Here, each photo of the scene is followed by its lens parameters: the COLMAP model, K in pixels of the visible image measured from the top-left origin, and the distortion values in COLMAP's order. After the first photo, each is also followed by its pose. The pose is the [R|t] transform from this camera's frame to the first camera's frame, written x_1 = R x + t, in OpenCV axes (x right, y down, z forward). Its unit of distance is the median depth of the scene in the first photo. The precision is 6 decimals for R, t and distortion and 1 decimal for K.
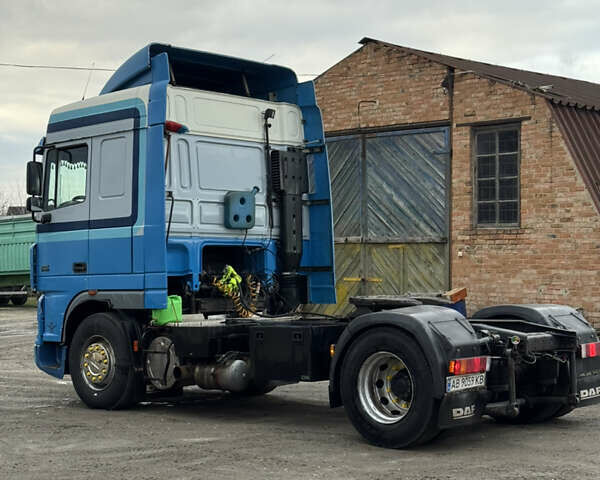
lens RADIAL K [[1109.2, 0, 300.0], [0, 1109.2, 240.0], [0, 0, 1]] dist [0.099404, 0.022791]
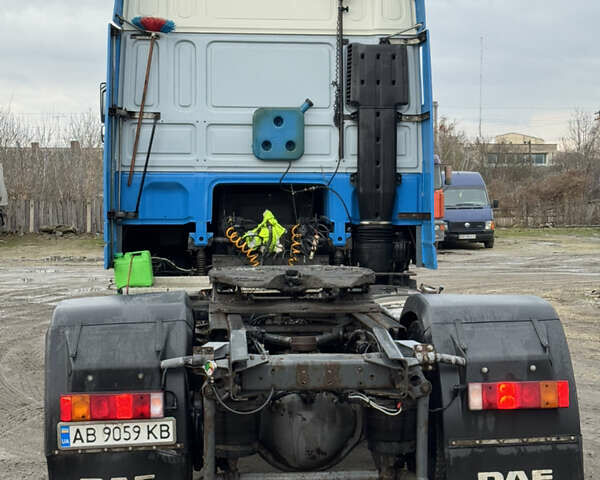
lens RADIAL K [[1109.2, 0, 300.0], [0, 1109.2, 240.0], [0, 0, 1]] dist [0.099404, 0.022791]
pose [[0.752914, 0.033030, -0.657289, 0.432822], [0.012999, 0.997799, 0.065032, -0.004879], [0.657990, -0.057507, 0.750828, 0.469950]]
